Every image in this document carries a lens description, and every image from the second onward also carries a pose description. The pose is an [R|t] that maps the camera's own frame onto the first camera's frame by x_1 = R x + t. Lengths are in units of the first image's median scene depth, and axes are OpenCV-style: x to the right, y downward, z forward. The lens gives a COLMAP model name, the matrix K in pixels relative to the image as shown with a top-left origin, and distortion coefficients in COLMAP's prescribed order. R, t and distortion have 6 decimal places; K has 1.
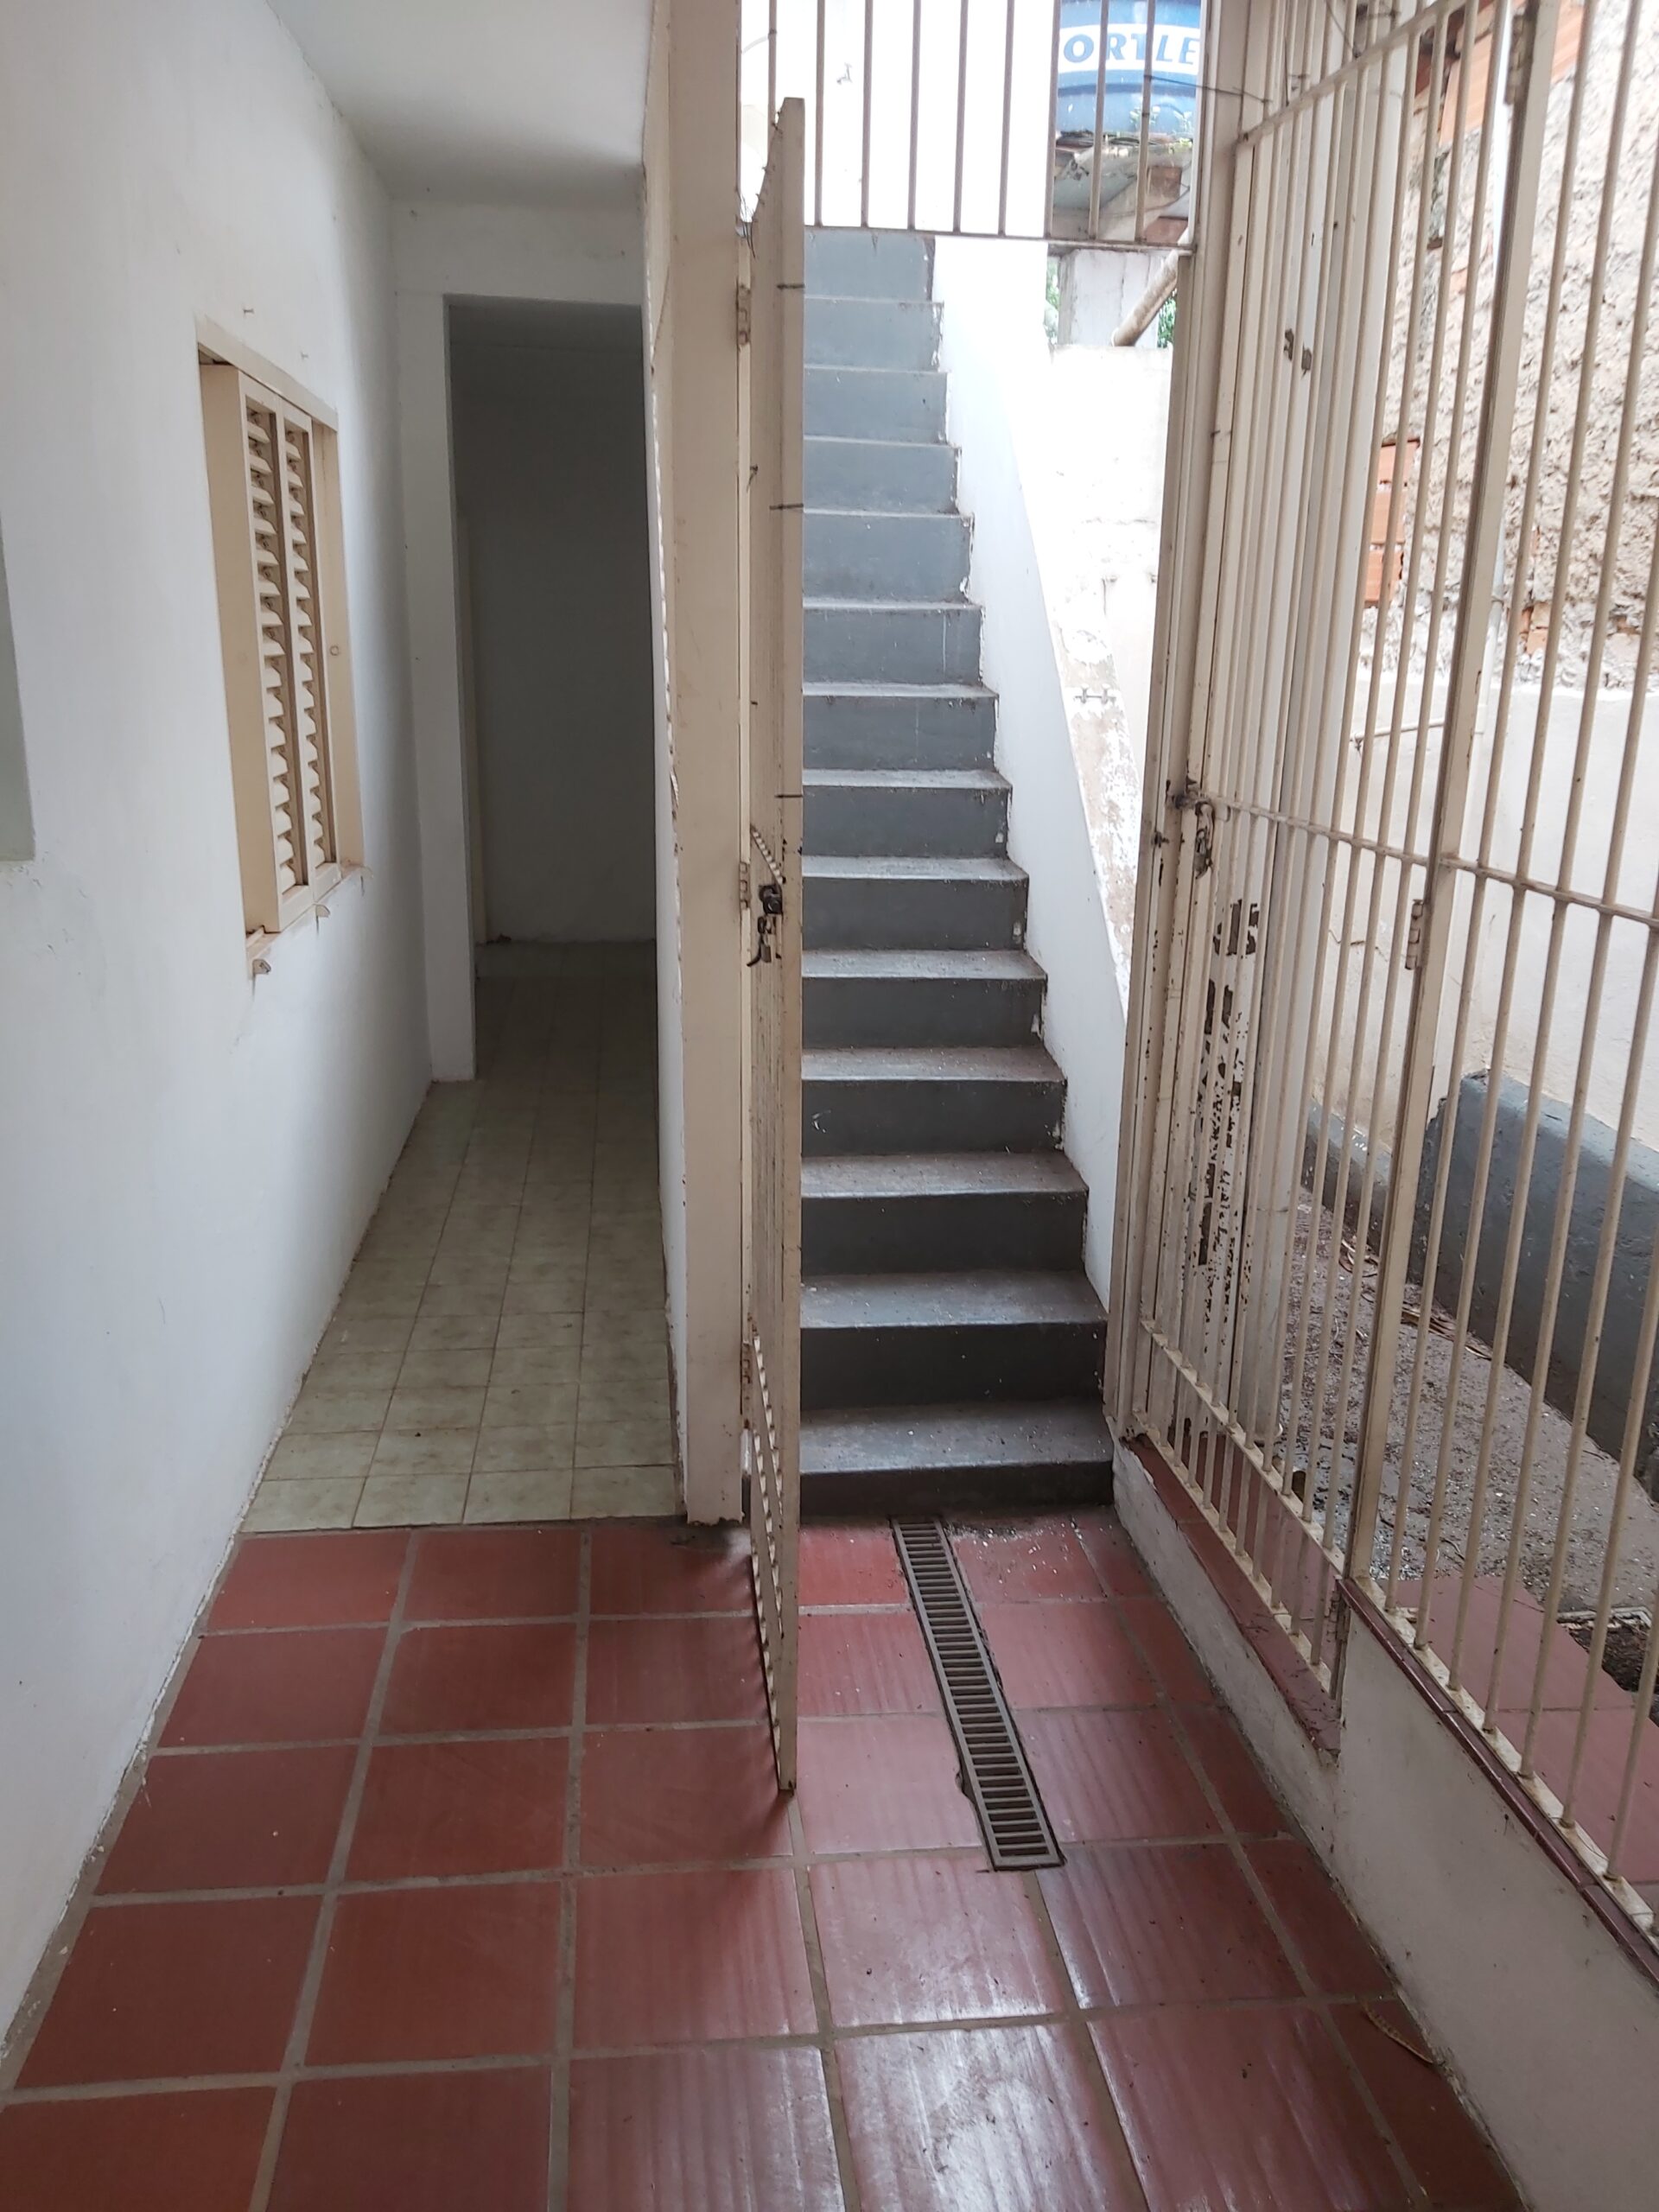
lens RADIAL K [[1717.5, 0, 837.1], [0, 1717.5, 1101.7], [0, 0, 1]] dist [0.120329, -0.190846]
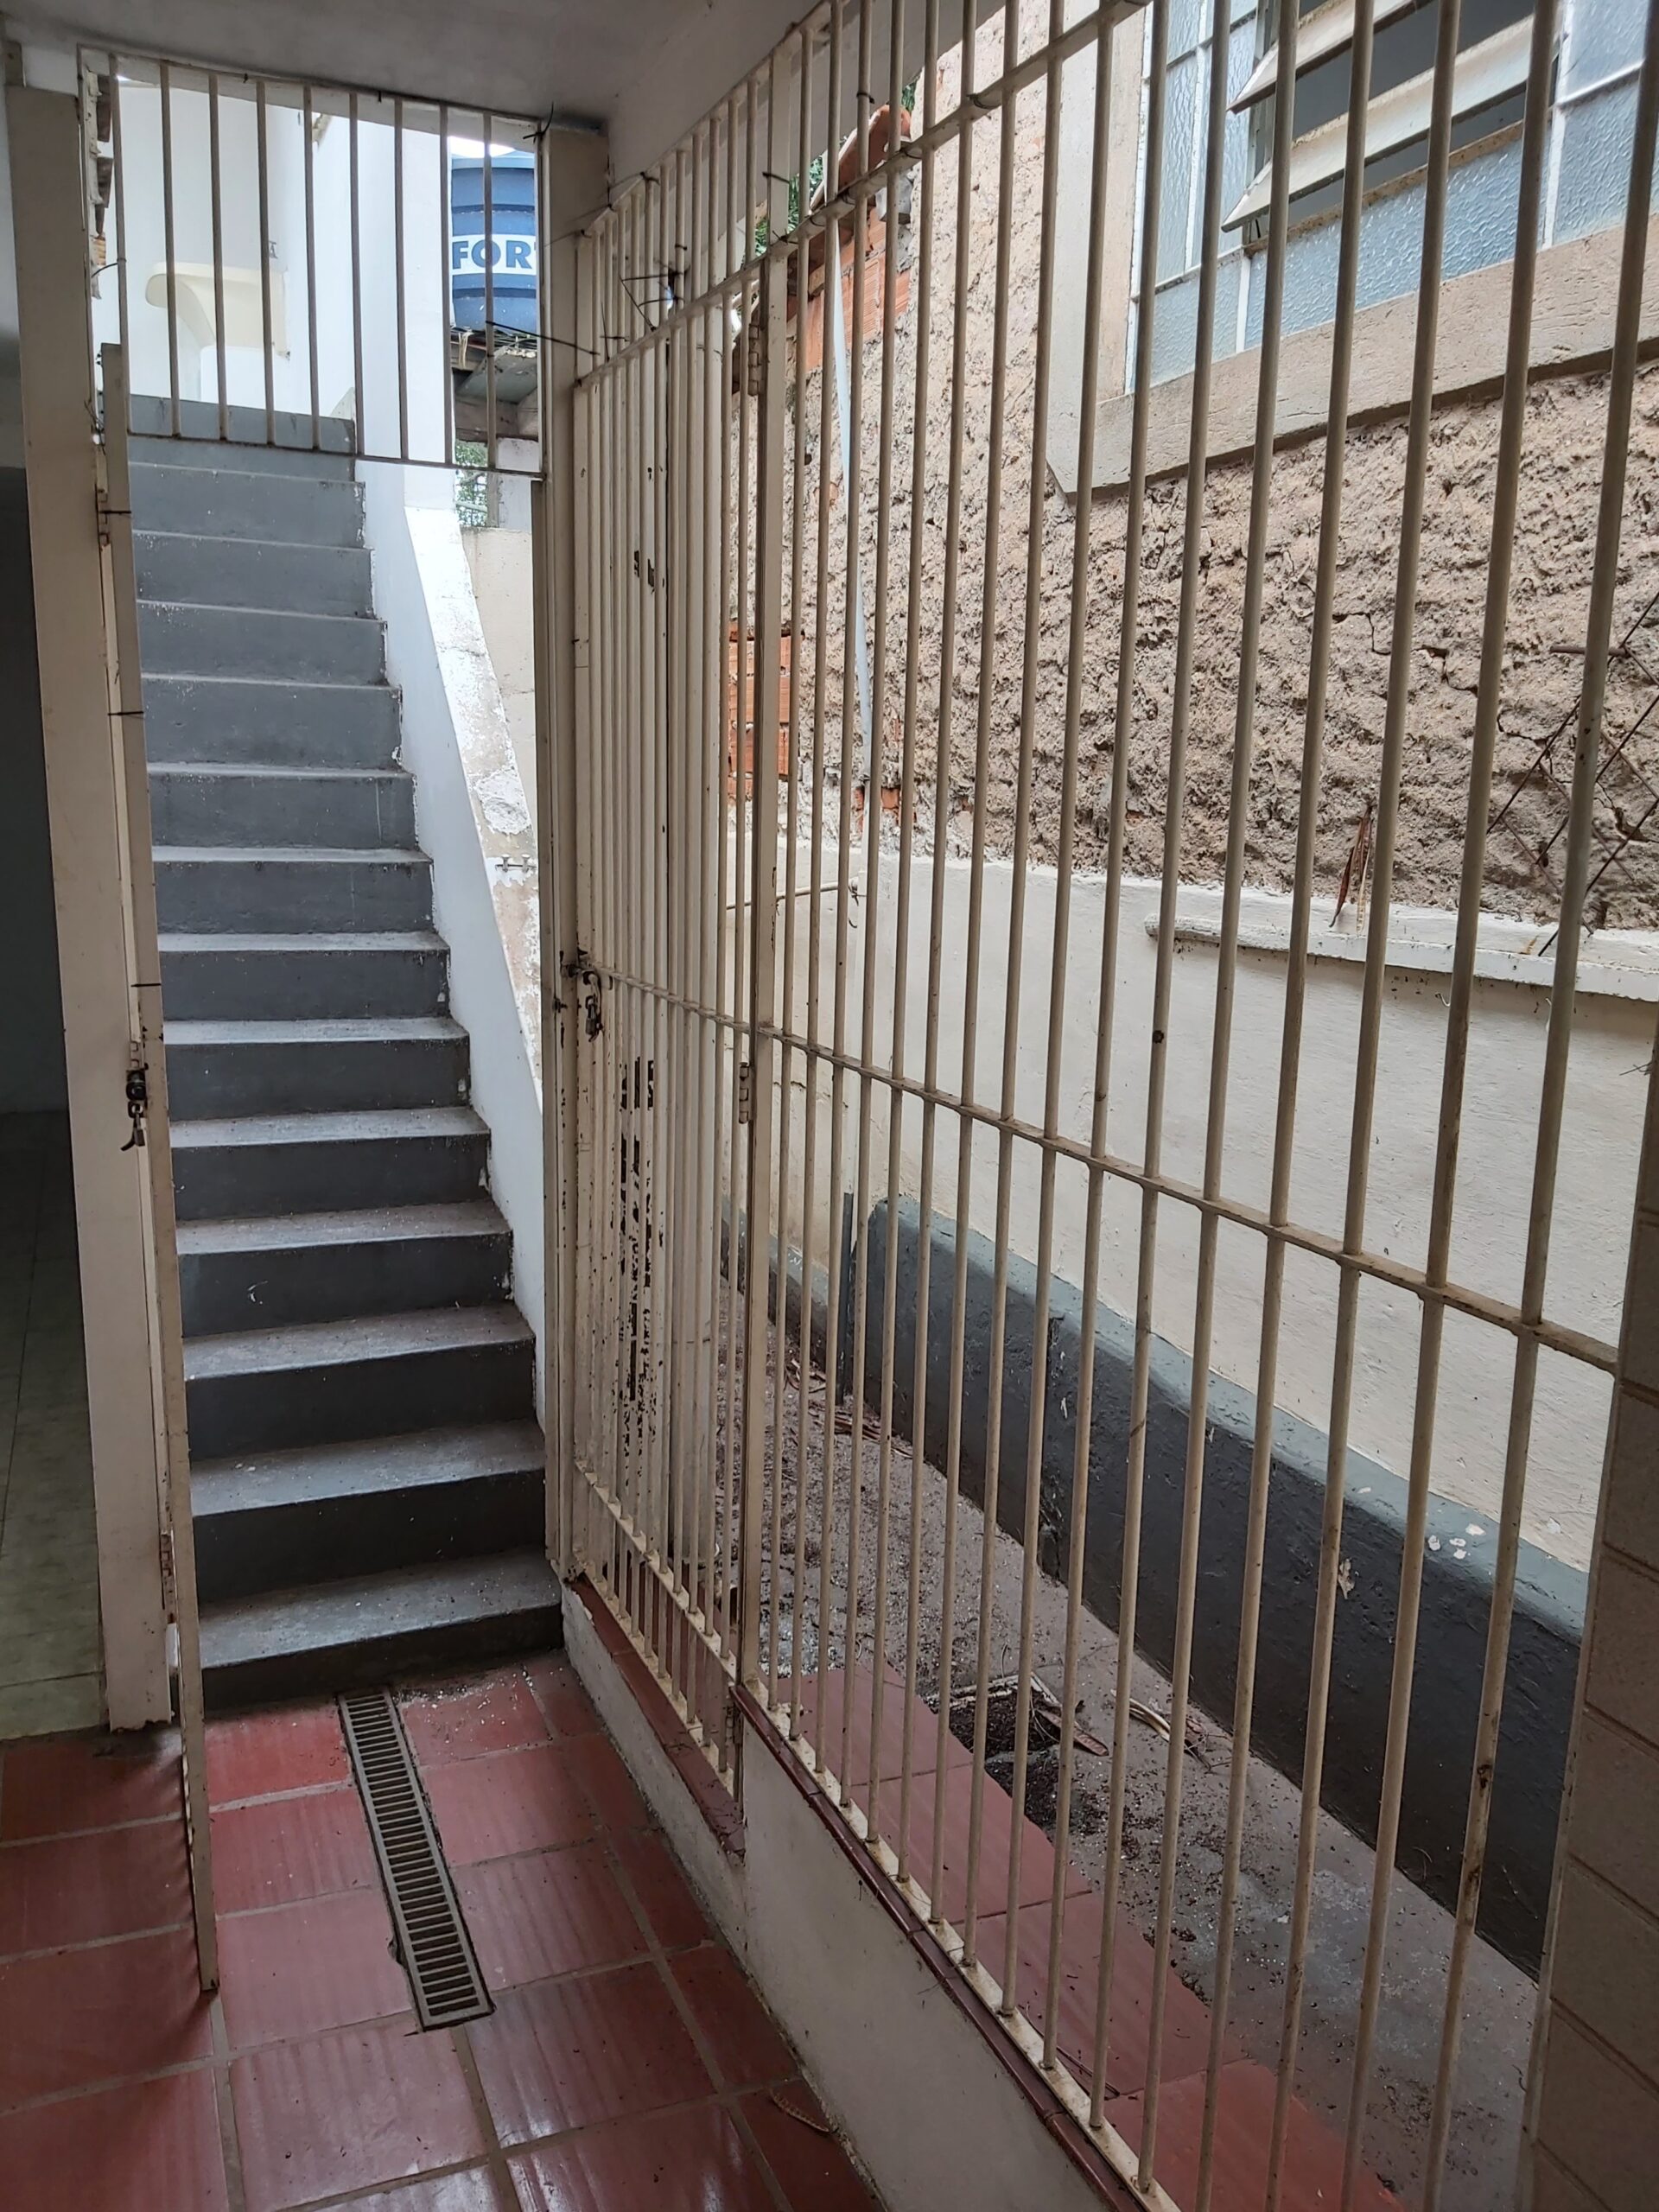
lens RADIAL K [[1740.4, 0, 852.2], [0, 1740.4, 1095.4], [0, 0, 1]] dist [0.106185, -0.163433]
pose [[0.962333, -0.053204, 0.266618, 0.068400], [0.074140, 0.994853, -0.069078, -0.007744], [-0.261571, 0.086243, 0.961324, -0.078557]]
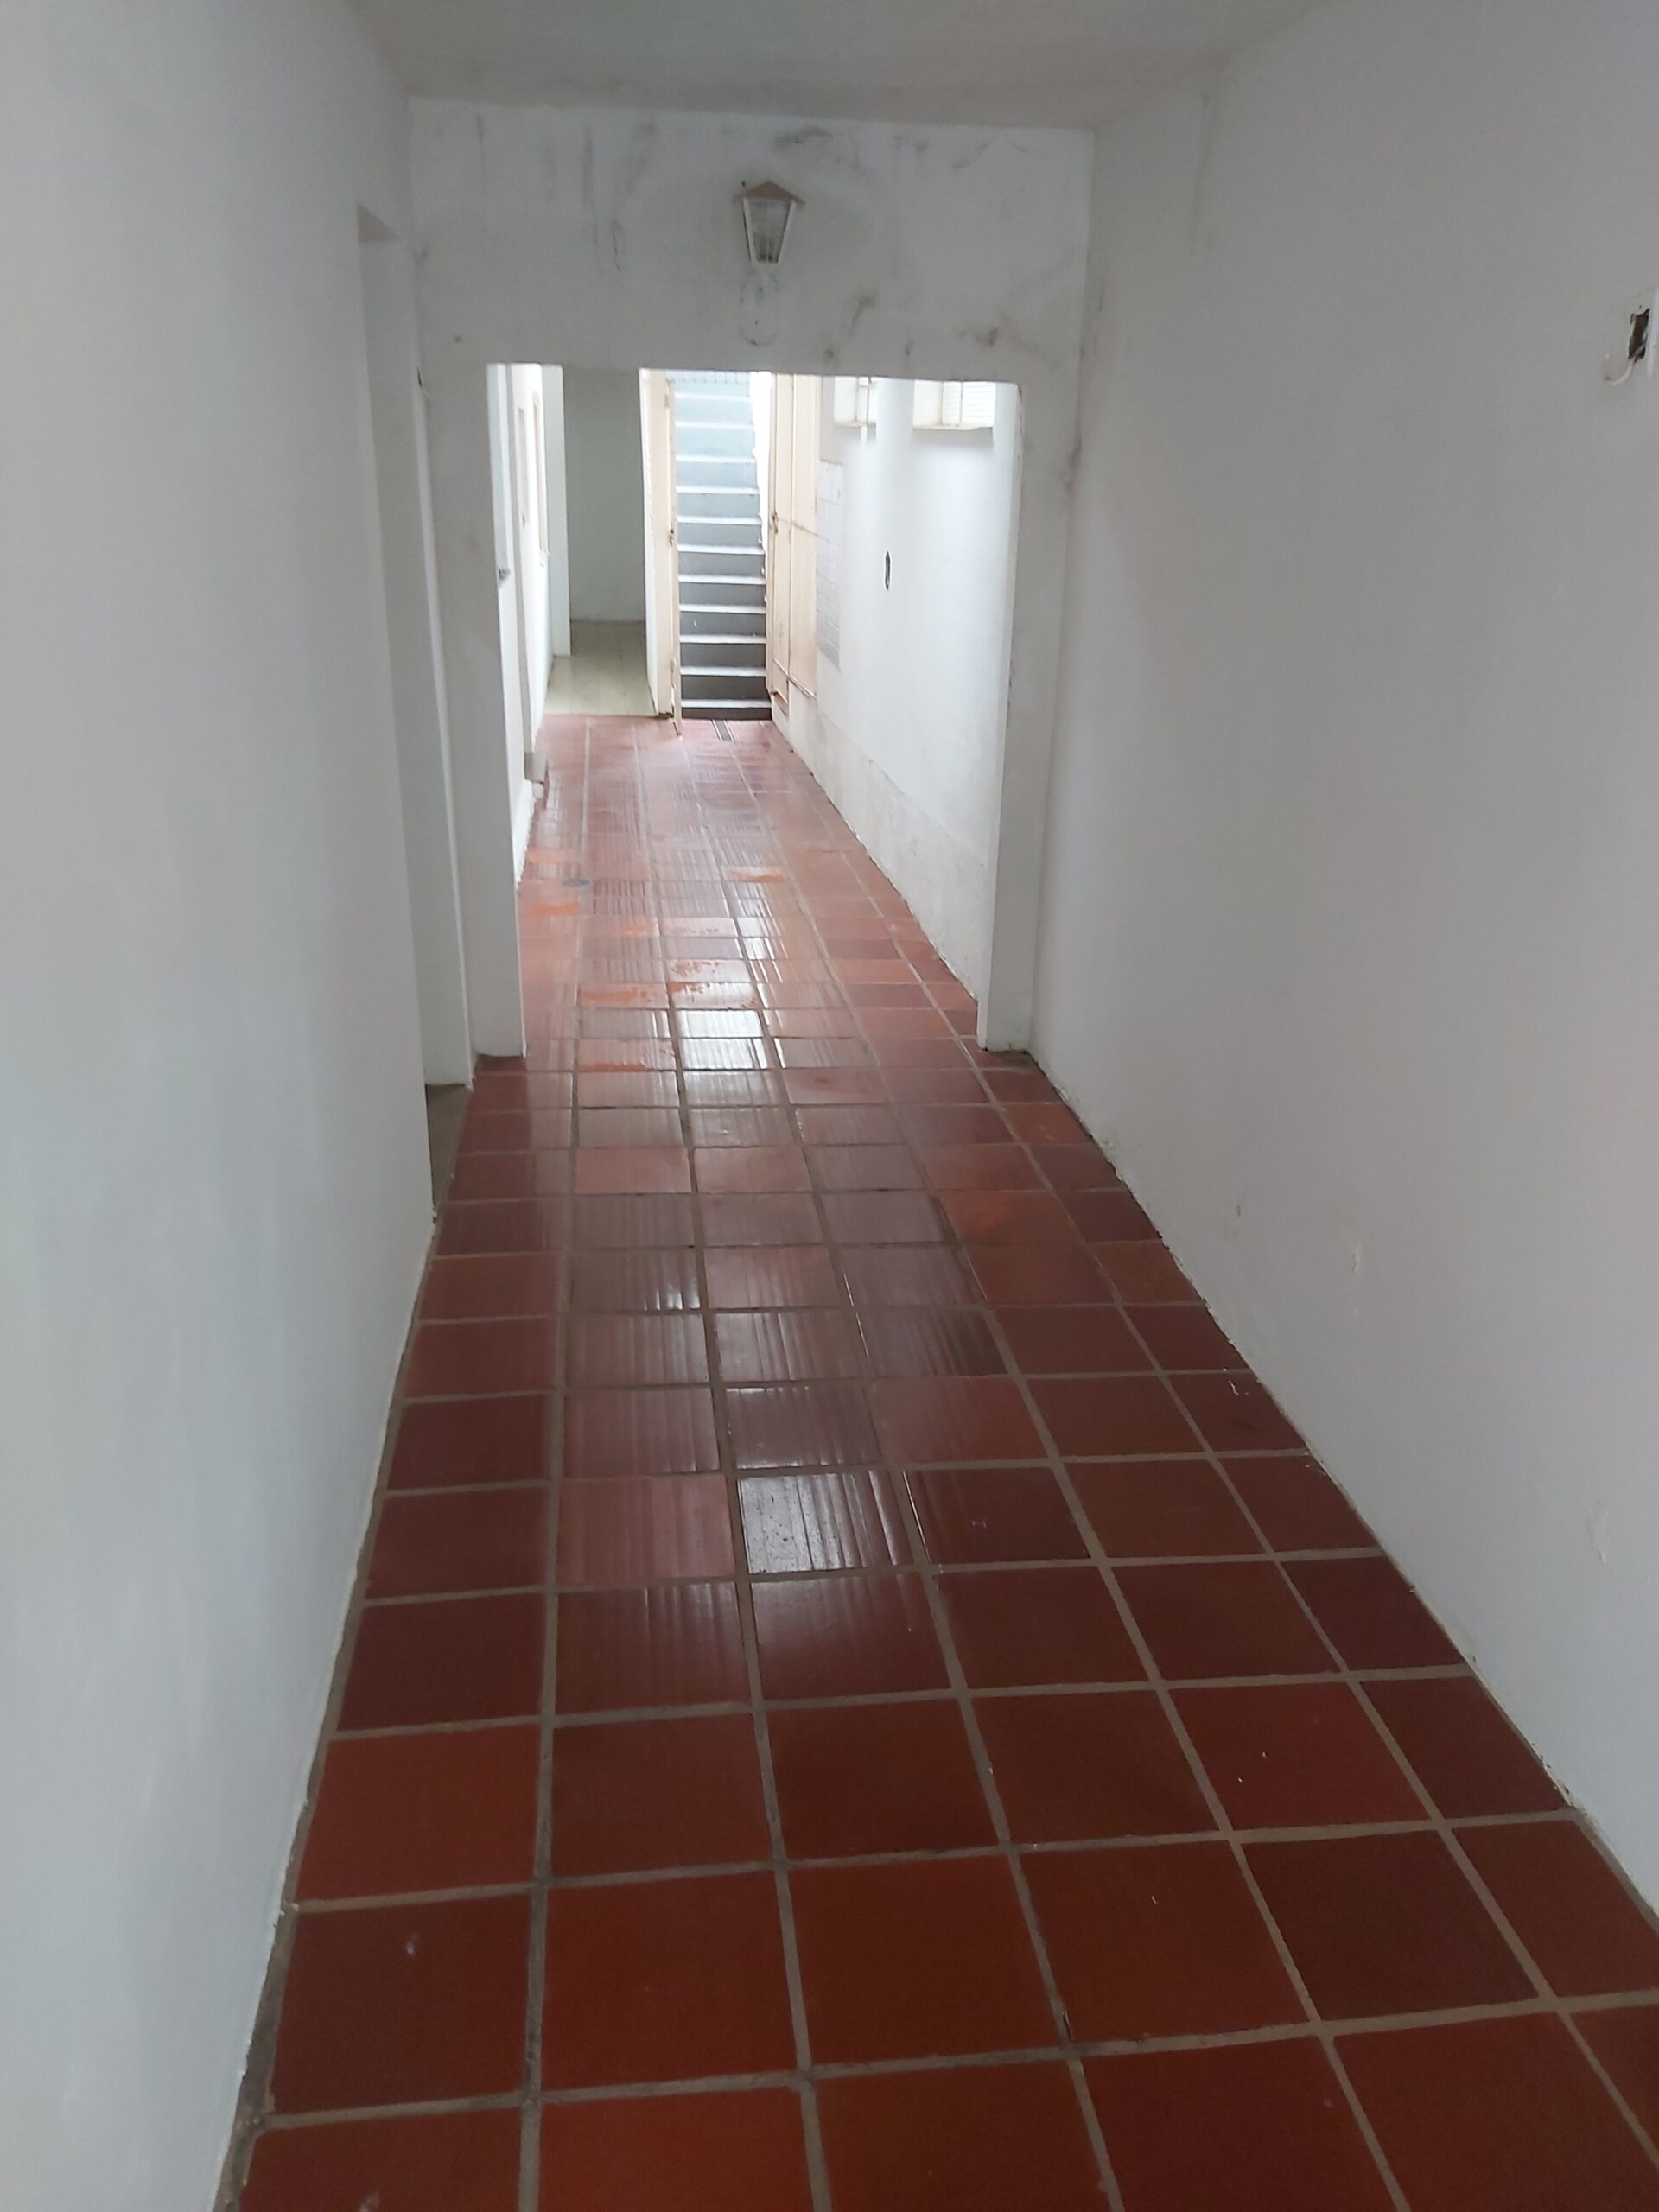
lens RADIAL K [[1740.4, 0, 852.2], [0, 1740.4, 1095.4], [0, 0, 1]] dist [0.106185, -0.163433]
pose [[0.999919, 0.002226, 0.012532, 0.308735], [-0.003375, 0.995713, 0.092437, 0.743884], [-0.012273, -0.092472, 0.995640, -3.024829]]
